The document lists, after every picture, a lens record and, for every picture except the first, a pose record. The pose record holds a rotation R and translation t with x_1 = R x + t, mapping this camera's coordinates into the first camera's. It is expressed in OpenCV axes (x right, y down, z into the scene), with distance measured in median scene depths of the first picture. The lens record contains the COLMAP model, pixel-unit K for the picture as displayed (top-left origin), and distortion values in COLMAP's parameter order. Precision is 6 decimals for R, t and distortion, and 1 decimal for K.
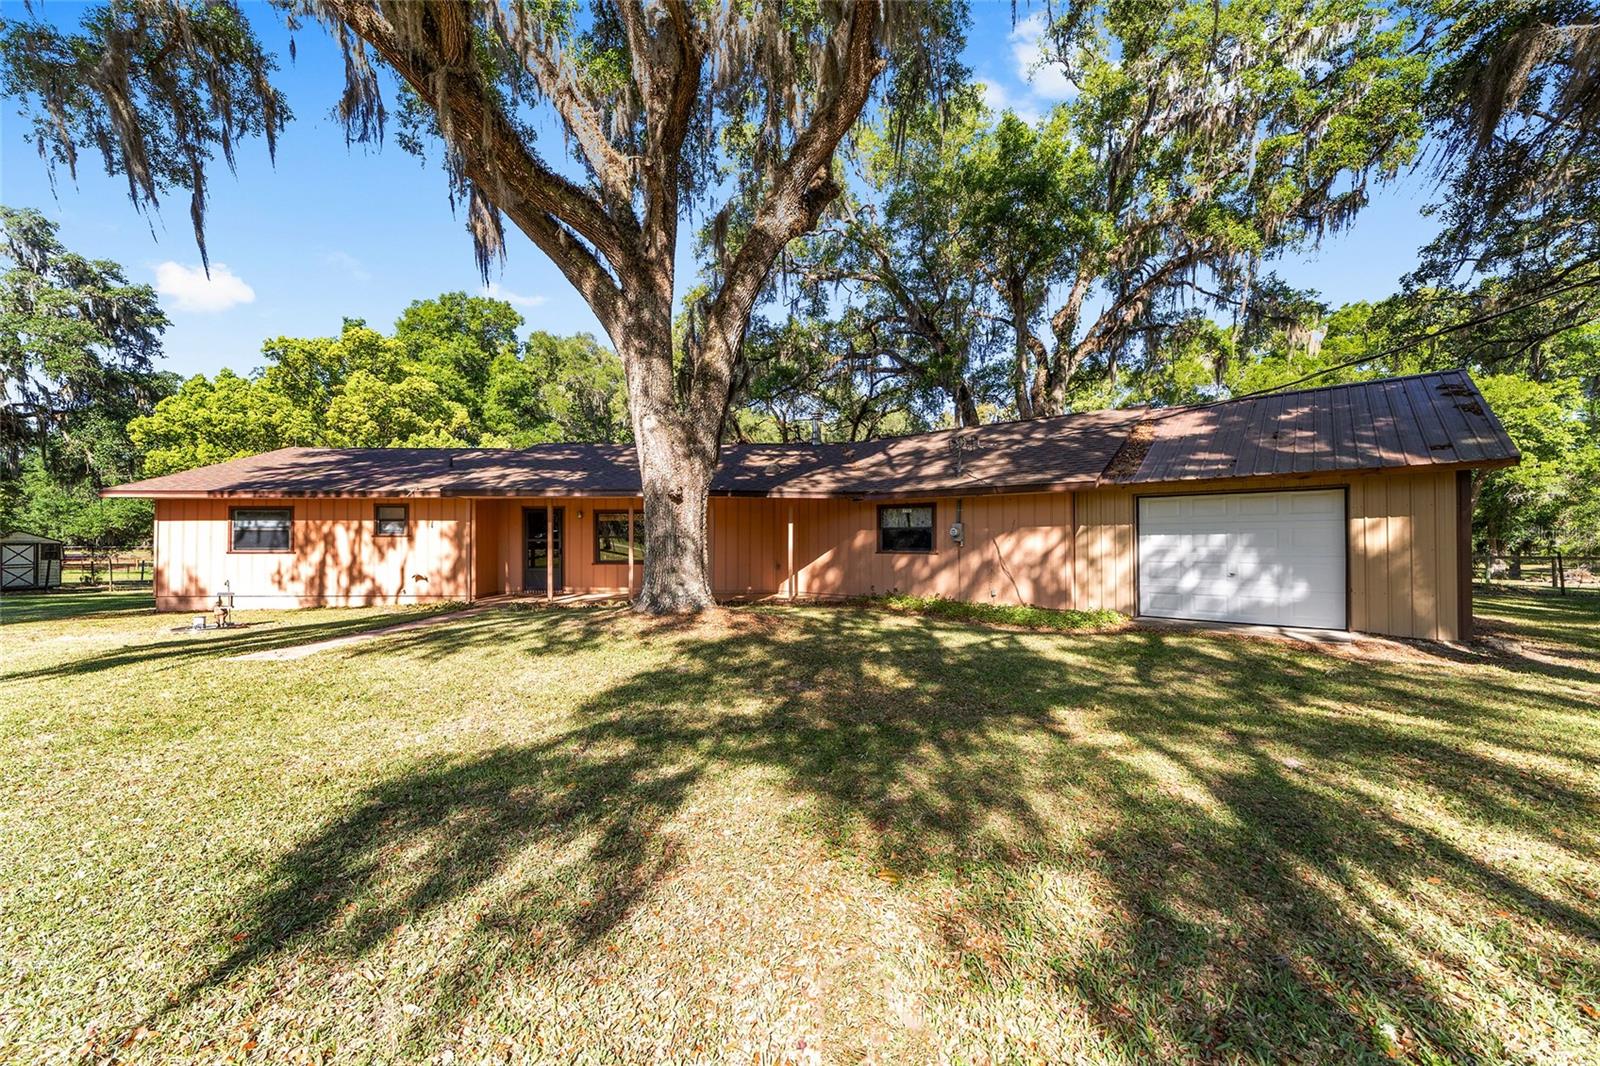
lens RADIAL K [[606.8, 0, 799.5], [0, 606.8, 534.1], [0, 0, 1]] dist [-0.010357, 0.004504]
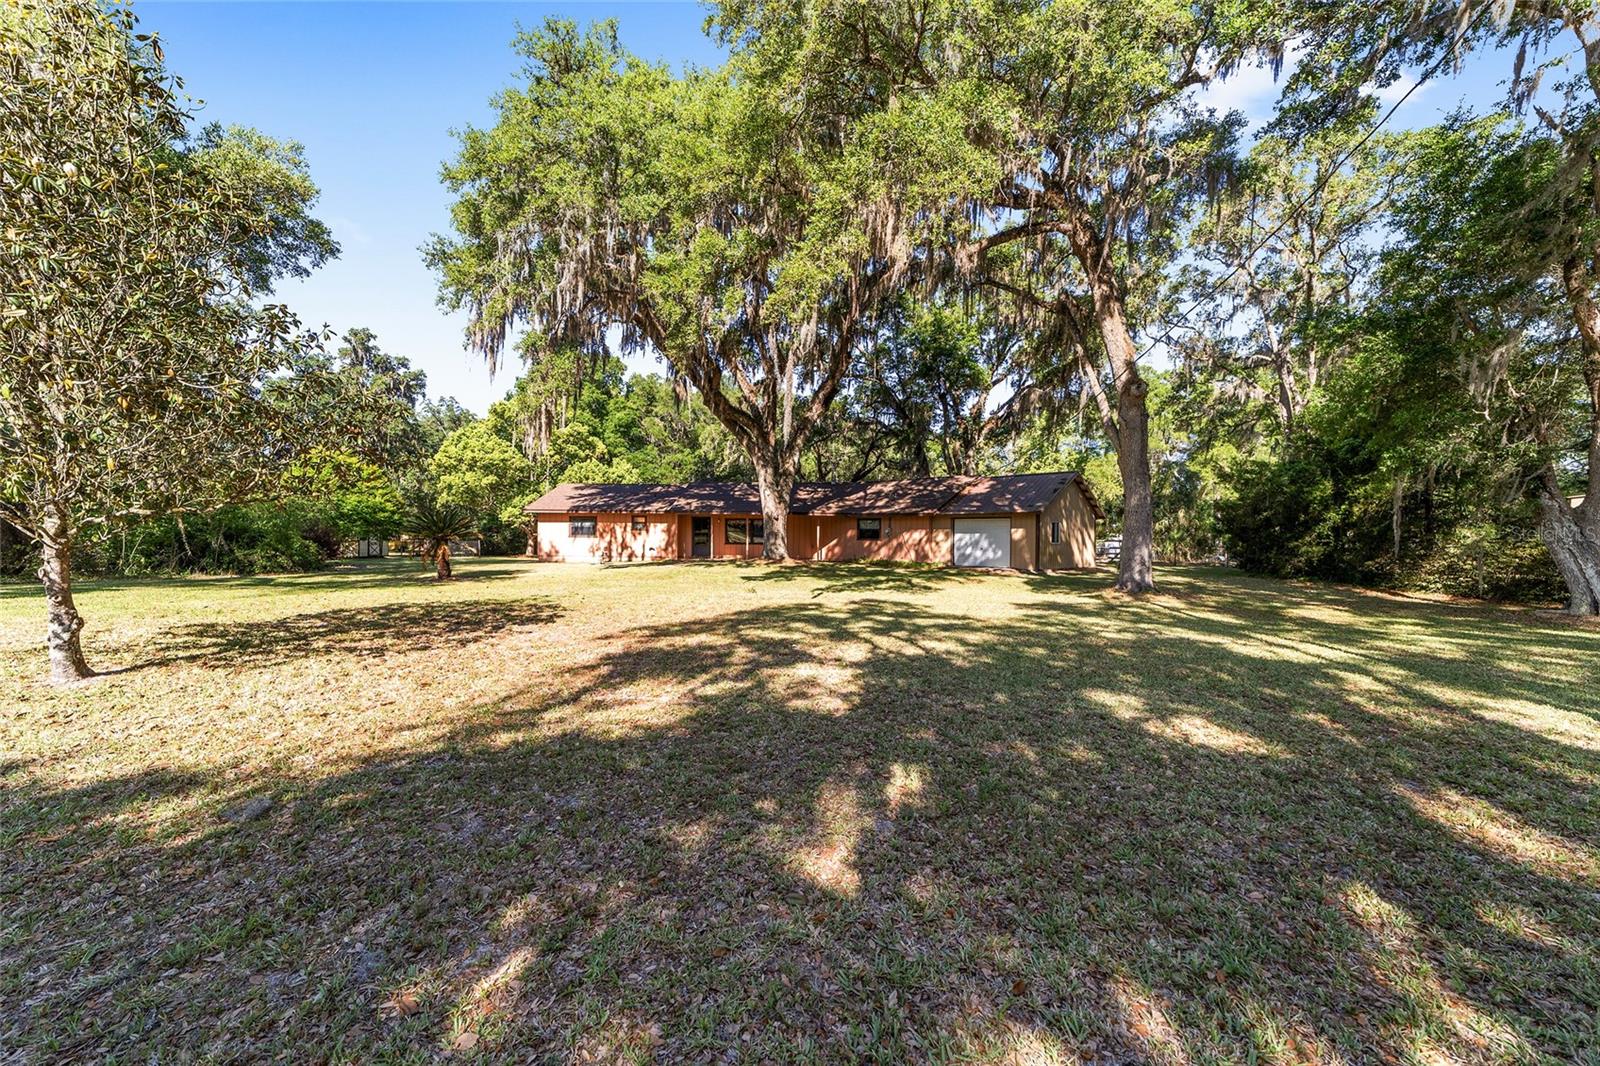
lens RADIAL K [[606.8, 0, 805.2], [0, 606.8, 537.3], [0, 0, 1]] dist [-0.010357, 0.004504]
pose [[0.998692, 0.010744, -0.049985, 0.050317], [-0.009813, 0.999775, 0.018828, -0.017574], [0.050176, -0.018313, 0.998572, -1.225488]]
